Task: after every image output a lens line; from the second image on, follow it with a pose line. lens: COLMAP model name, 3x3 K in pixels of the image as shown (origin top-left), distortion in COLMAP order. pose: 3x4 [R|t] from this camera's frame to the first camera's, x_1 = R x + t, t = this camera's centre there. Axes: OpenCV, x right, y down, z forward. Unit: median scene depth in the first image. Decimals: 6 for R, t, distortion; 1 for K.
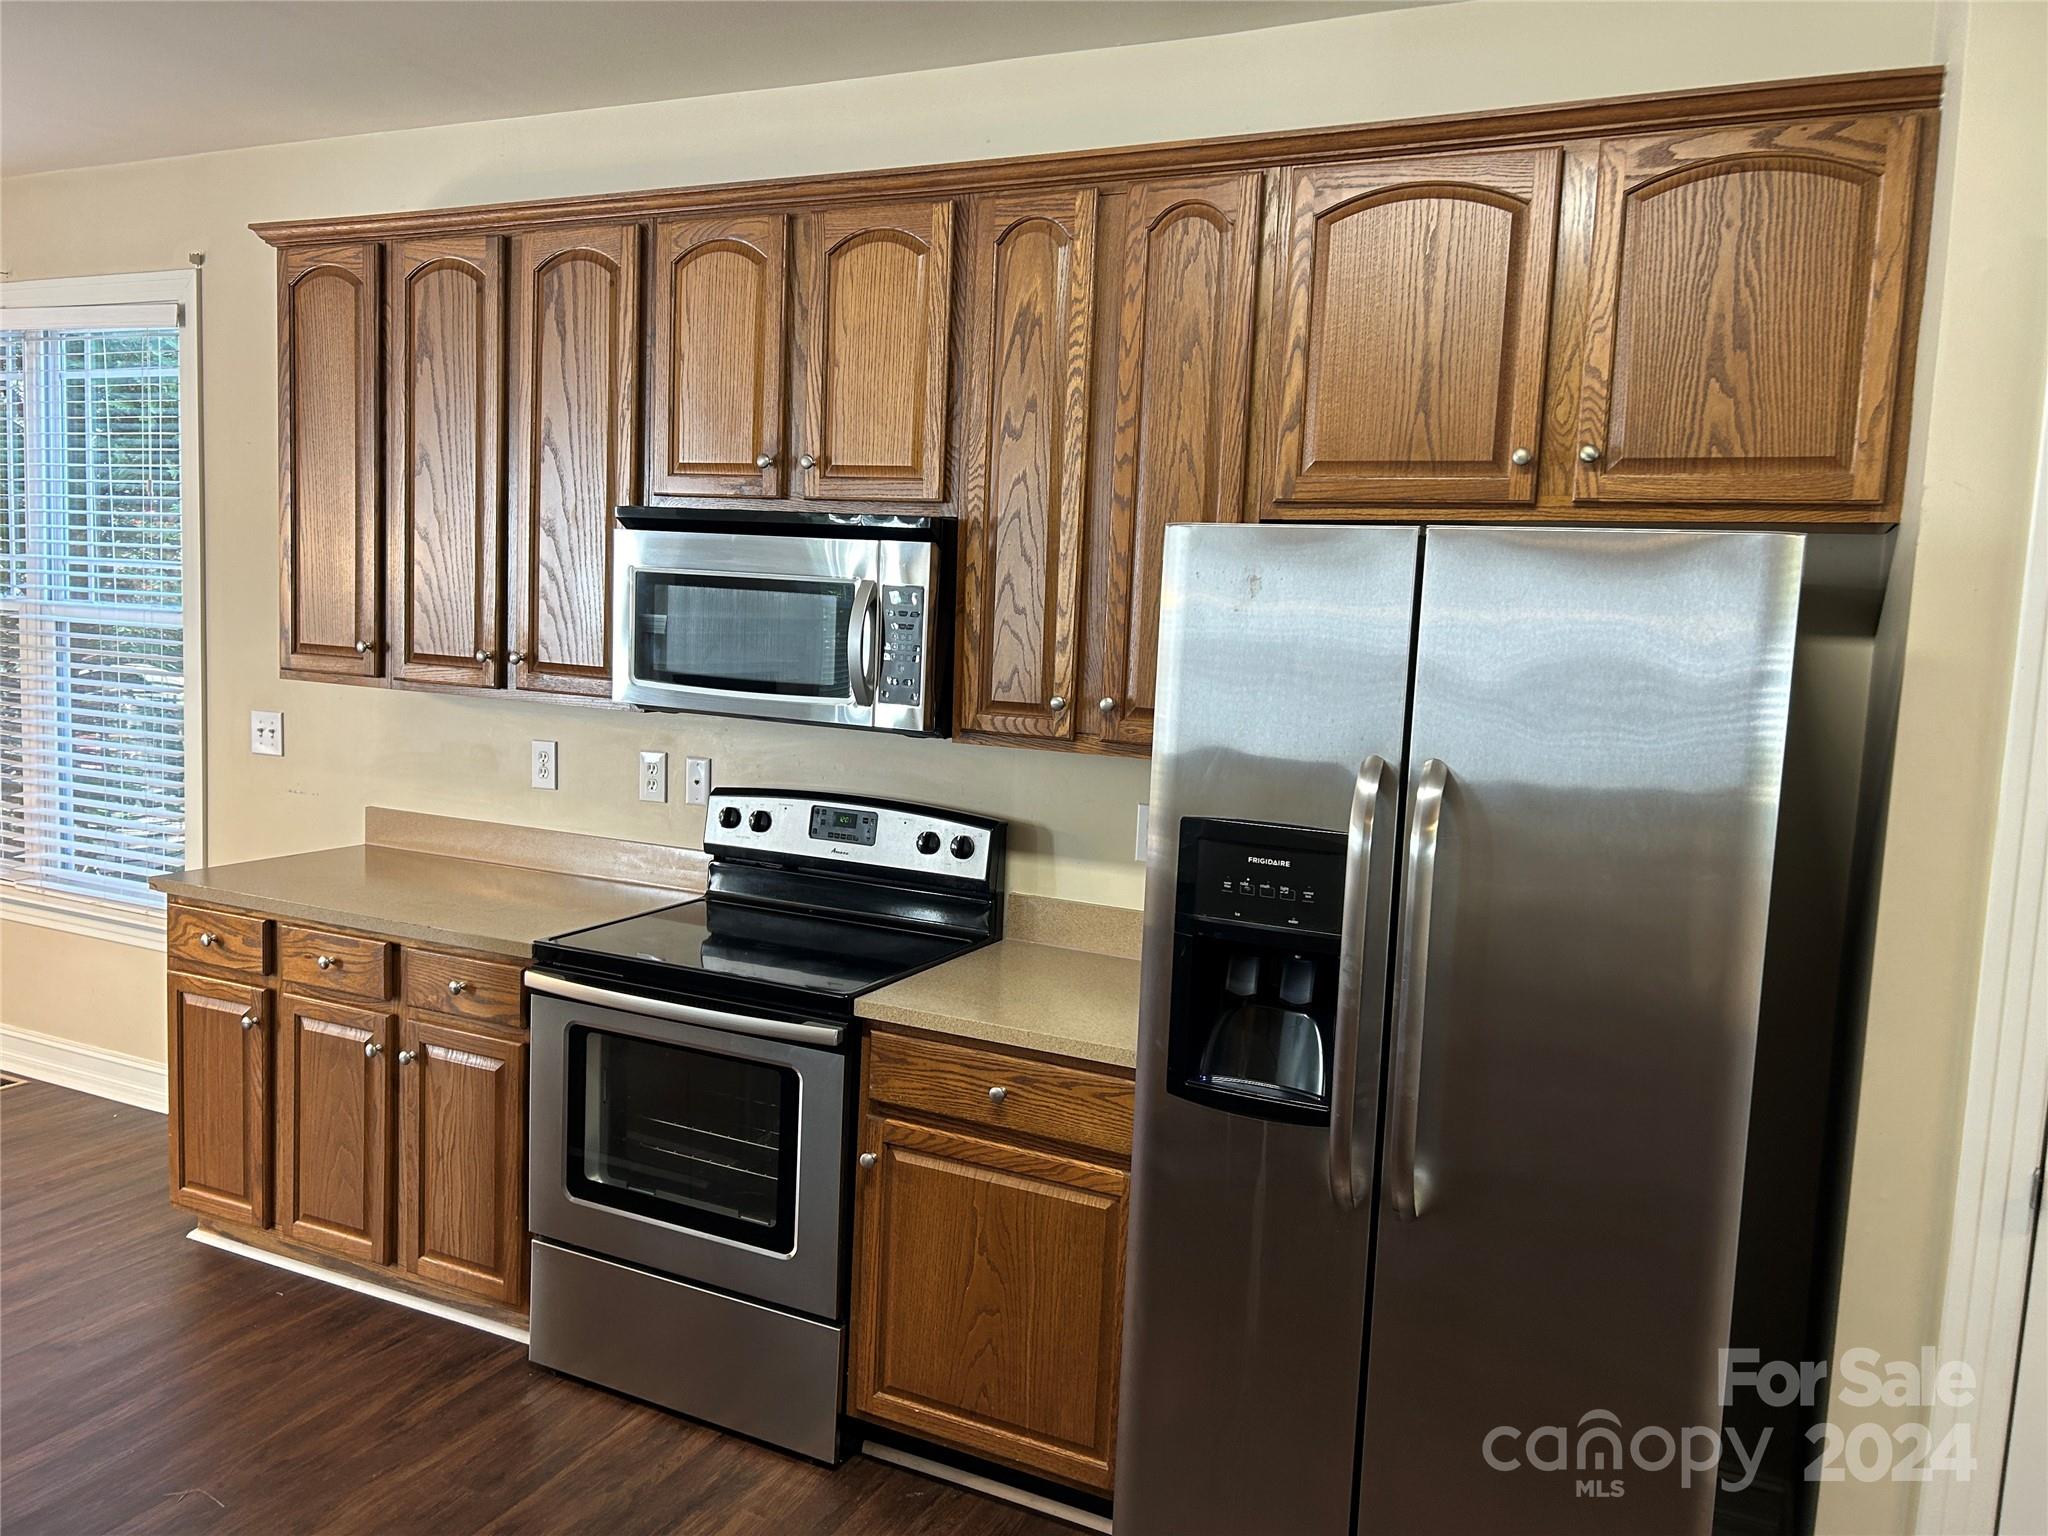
lens RADIAL K [[1543.1, 0, 1028.8], [0, 1543.1, 759.6], [0, 0, 1]] dist [0.053422, -0.058035]
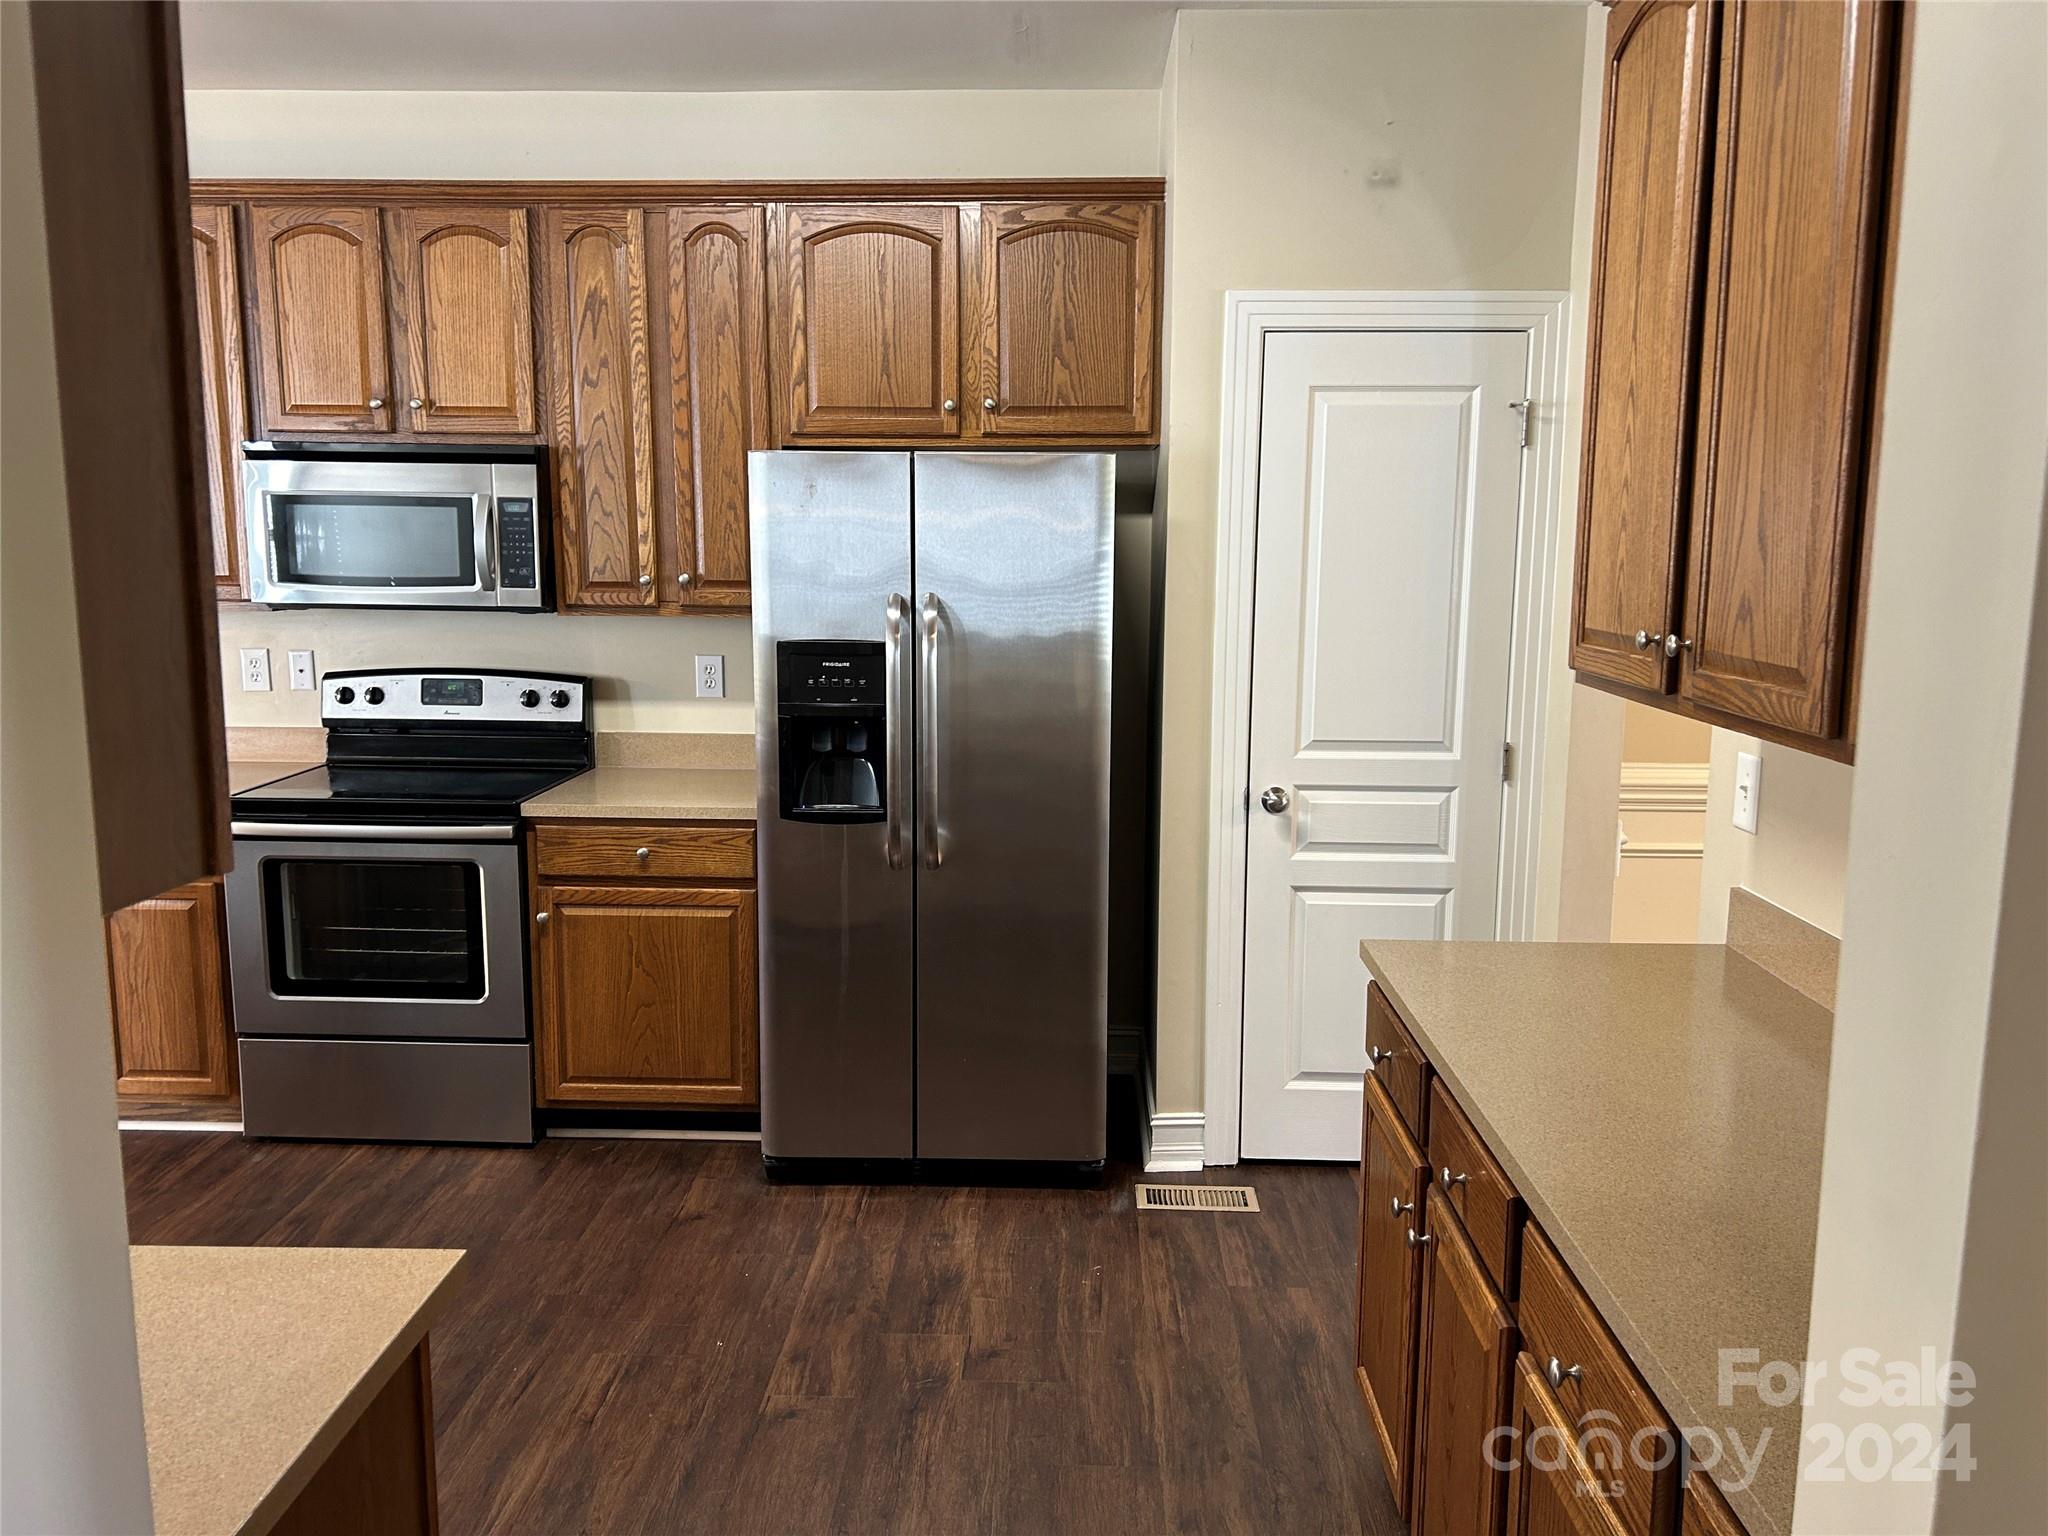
lens RADIAL K [[1543.1, 0, 1034.4], [0, 1543.1, 777.8], [0, 0, 1]] dist [0.053422, -0.058035]
pose [[0.910508, -0.103783, 0.400255, -0.245914], [0.076217, 0.993527, 0.084233, 0.050320], [-0.406406, -0.046188, 0.912525, -0.439525]]
